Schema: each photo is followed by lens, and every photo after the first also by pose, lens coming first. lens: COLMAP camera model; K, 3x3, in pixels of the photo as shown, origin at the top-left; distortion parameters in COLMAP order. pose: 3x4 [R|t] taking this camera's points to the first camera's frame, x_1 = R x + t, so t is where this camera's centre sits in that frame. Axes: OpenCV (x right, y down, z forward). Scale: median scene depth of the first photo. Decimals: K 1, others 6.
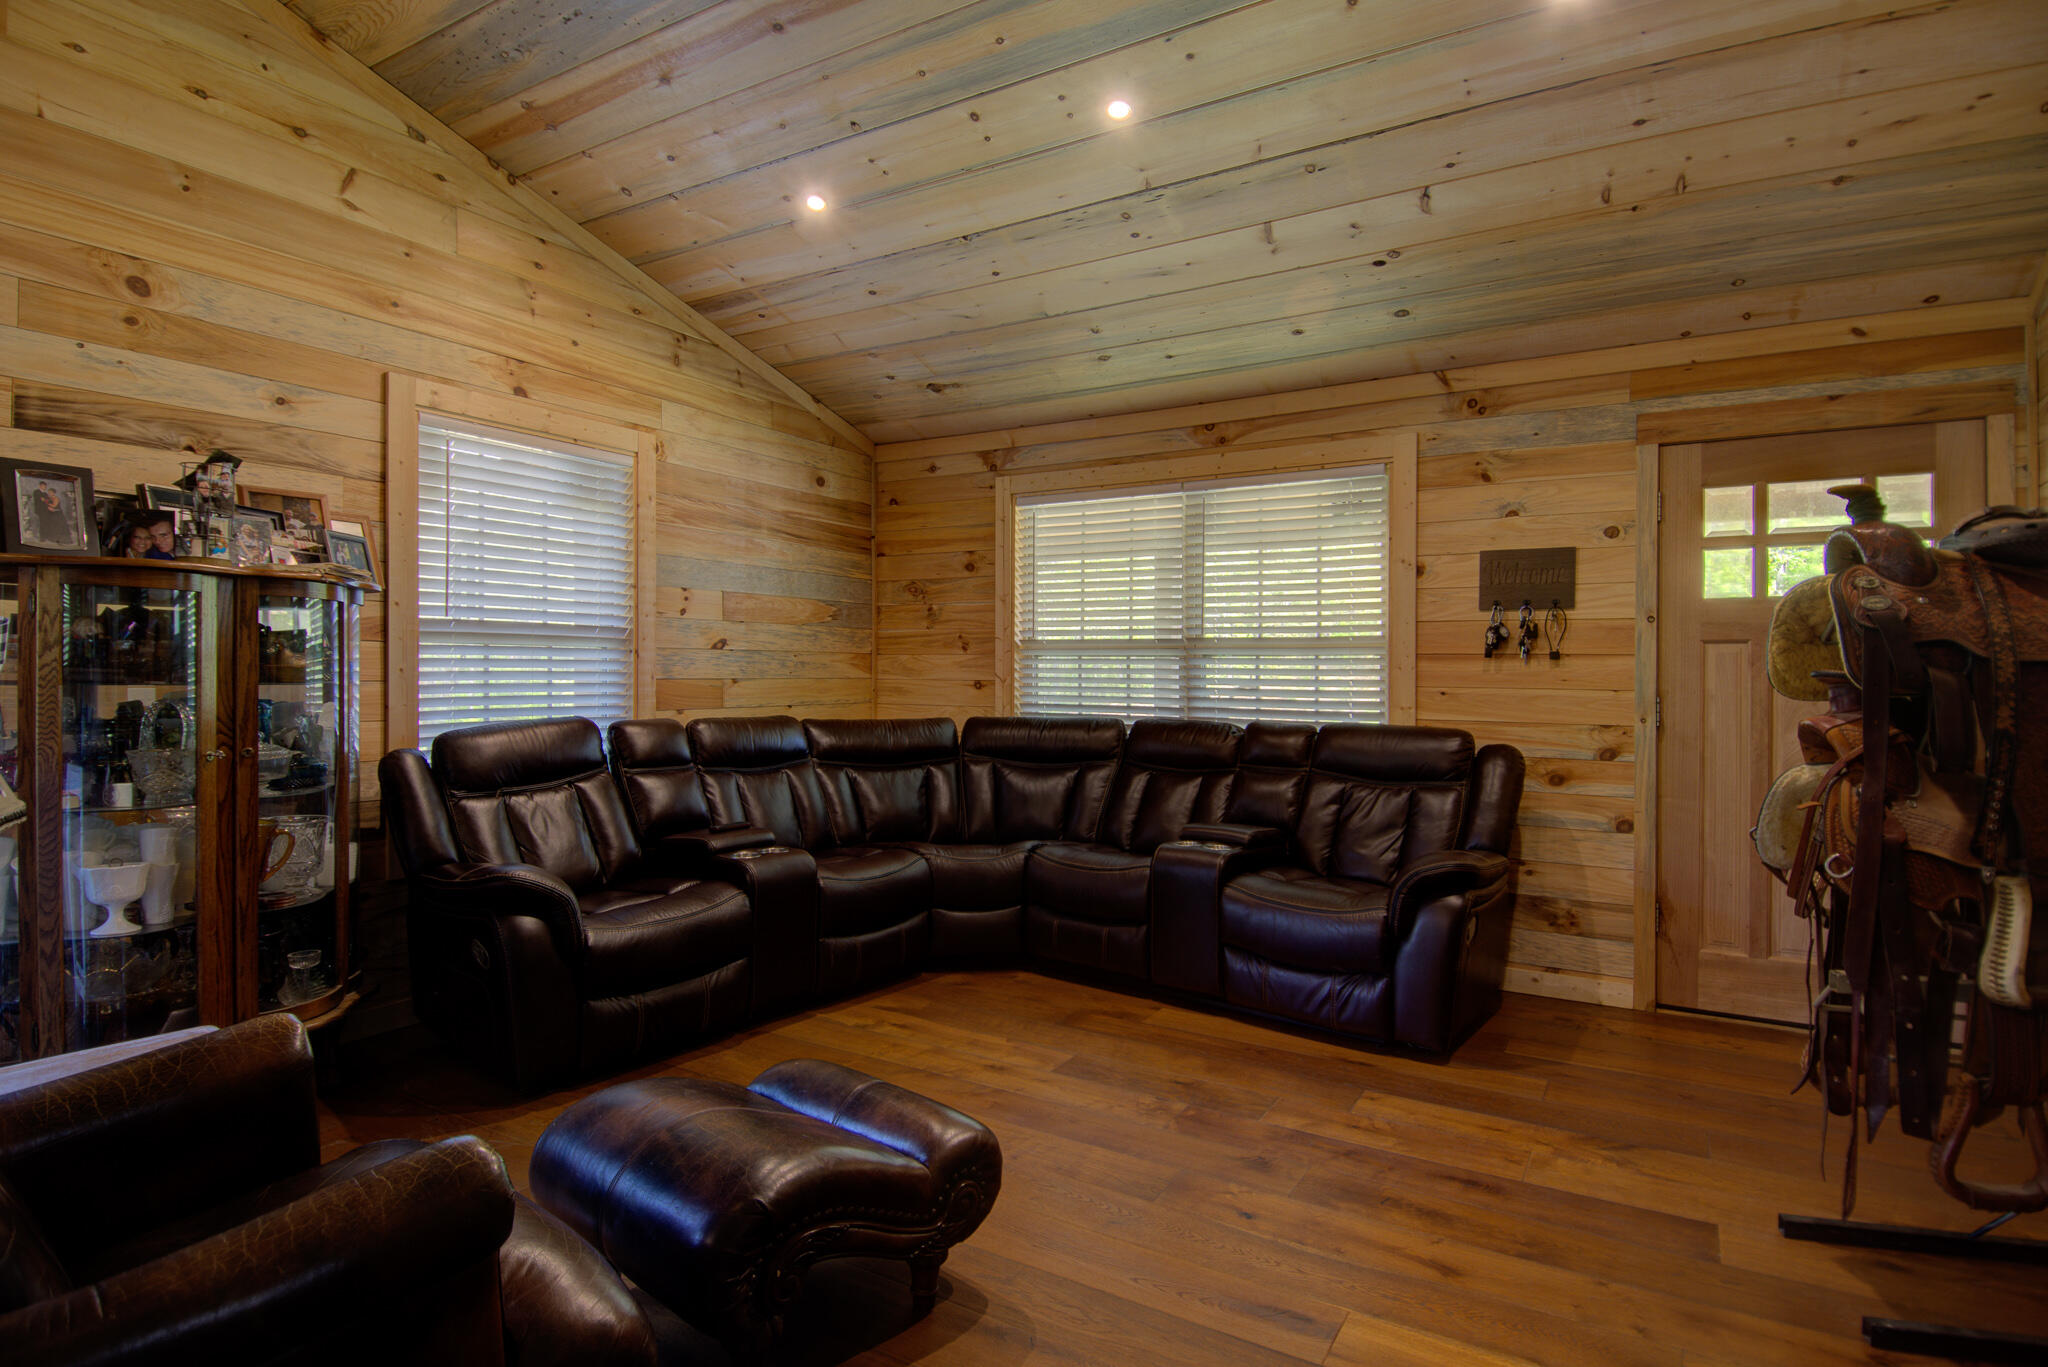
lens RADIAL K [[1069.7, 0, 1009.3], [0, 1069.7, 679.5], [0, 0, 1]] dist [0.058895, -0.057187]
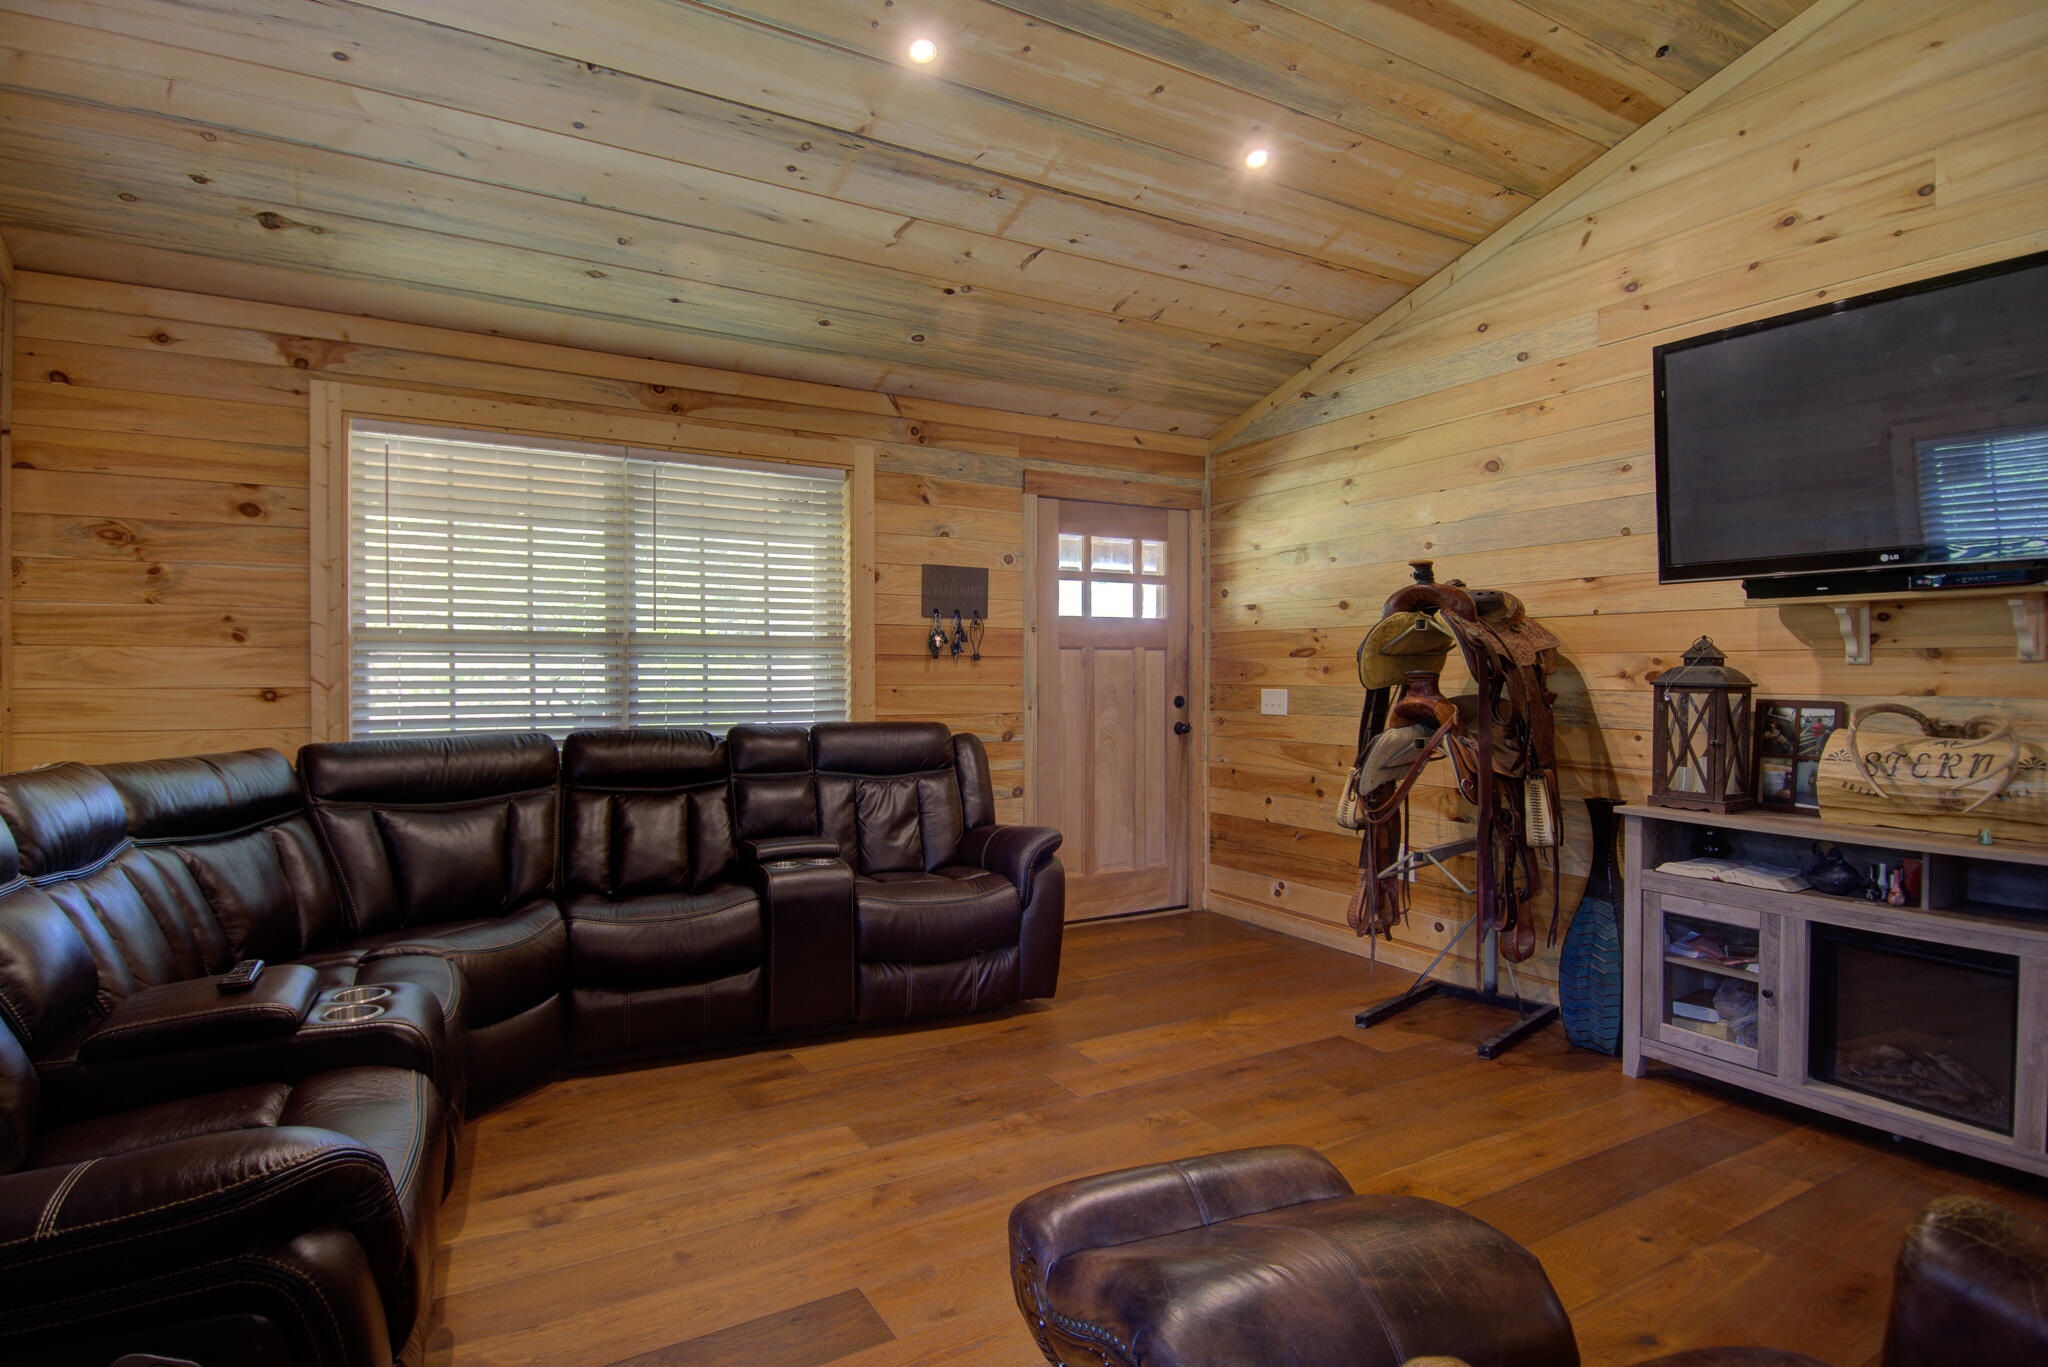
lens RADIAL K [[1069.7, 0, 1009.3], [0, 1069.7, 679.5], [0, 0, 1]] dist [0.058895, -0.057187]
pose [[0.476722, -0.013382, 0.878952, -0.507814], [0.008718, 0.999907, 0.010496, -0.009297], [-0.879011, 0.002659, 0.476794, 0.388837]]
